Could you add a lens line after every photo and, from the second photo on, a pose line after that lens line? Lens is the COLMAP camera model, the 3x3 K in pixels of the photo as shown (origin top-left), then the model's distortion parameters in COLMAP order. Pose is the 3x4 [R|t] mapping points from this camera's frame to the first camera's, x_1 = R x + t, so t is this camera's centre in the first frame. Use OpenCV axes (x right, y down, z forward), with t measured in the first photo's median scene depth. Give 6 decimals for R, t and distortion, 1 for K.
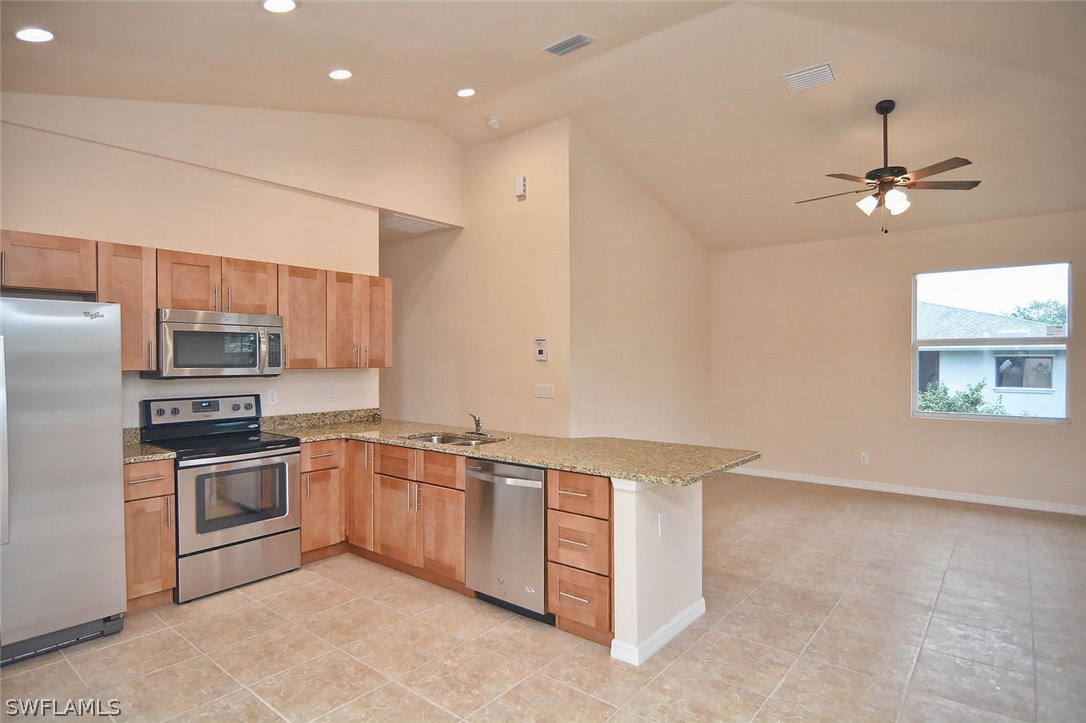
lens RADIAL K [[593.6, 0, 539.7], [0, 593.6, 367.4], [0, 0, 1]] dist [-0.003402, -0.011220]
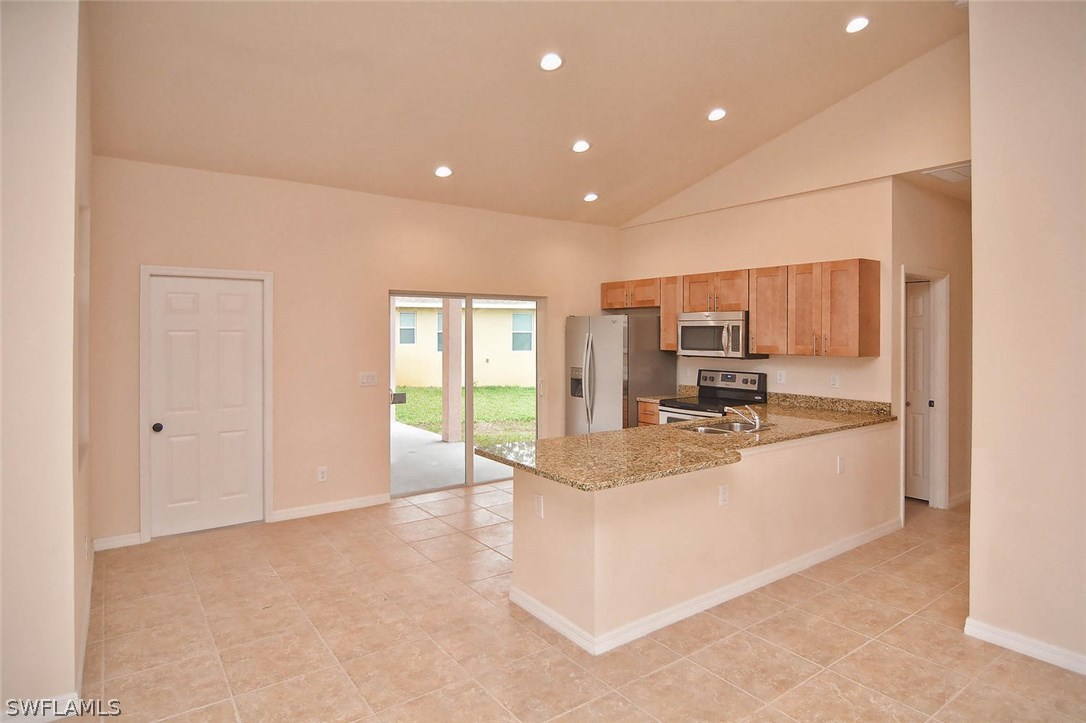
lens RADIAL K [[603.1, 0, 541.5], [0, 603.1, 333.9], [0, 0, 1]] dist [-0.018424, -0.000604]
pose [[-0.267918, 0.004524, -0.963431, 0.971342], [-0.015423, 0.999841, 0.008984, -0.046217], [0.963318, 0.017266, -0.267805, 0.996299]]
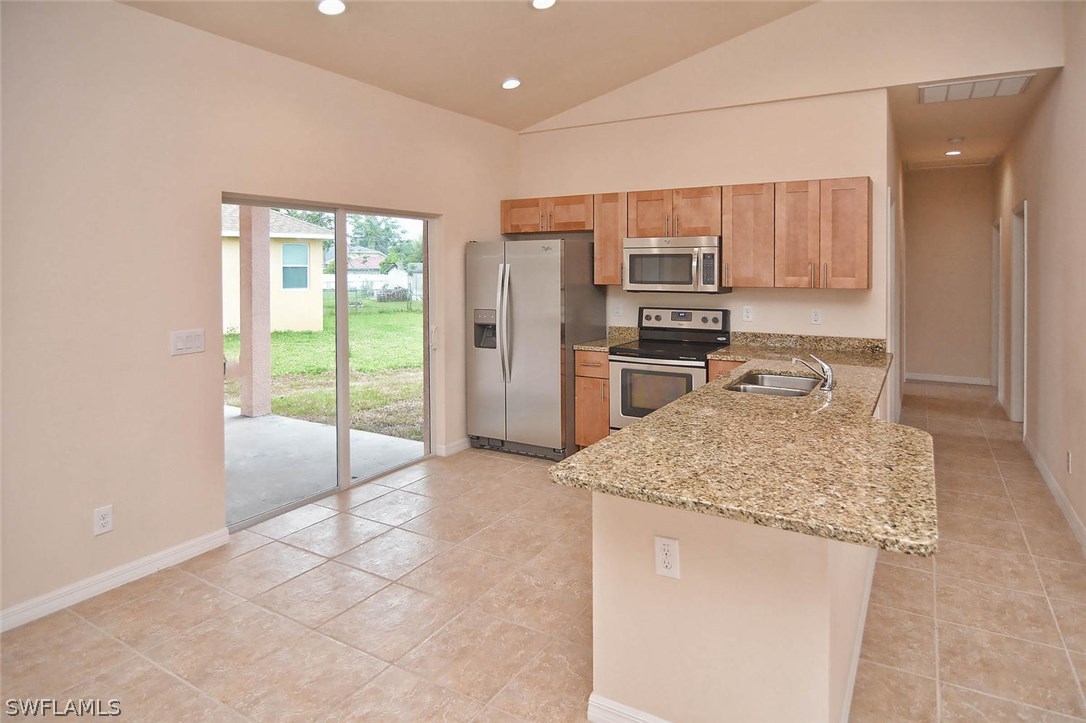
lens RADIAL K [[616.5, 0, 564.8], [0, 616.5, 272.9], [0, 0, 1]] dist [-0.008478, -0.002322]
pose [[0.157176, 0.012814, -0.987488, 0.633838], [-0.013452, 0.999851, 0.010833, -0.031686], [0.987479, 0.011581, 0.157325, 0.604624]]
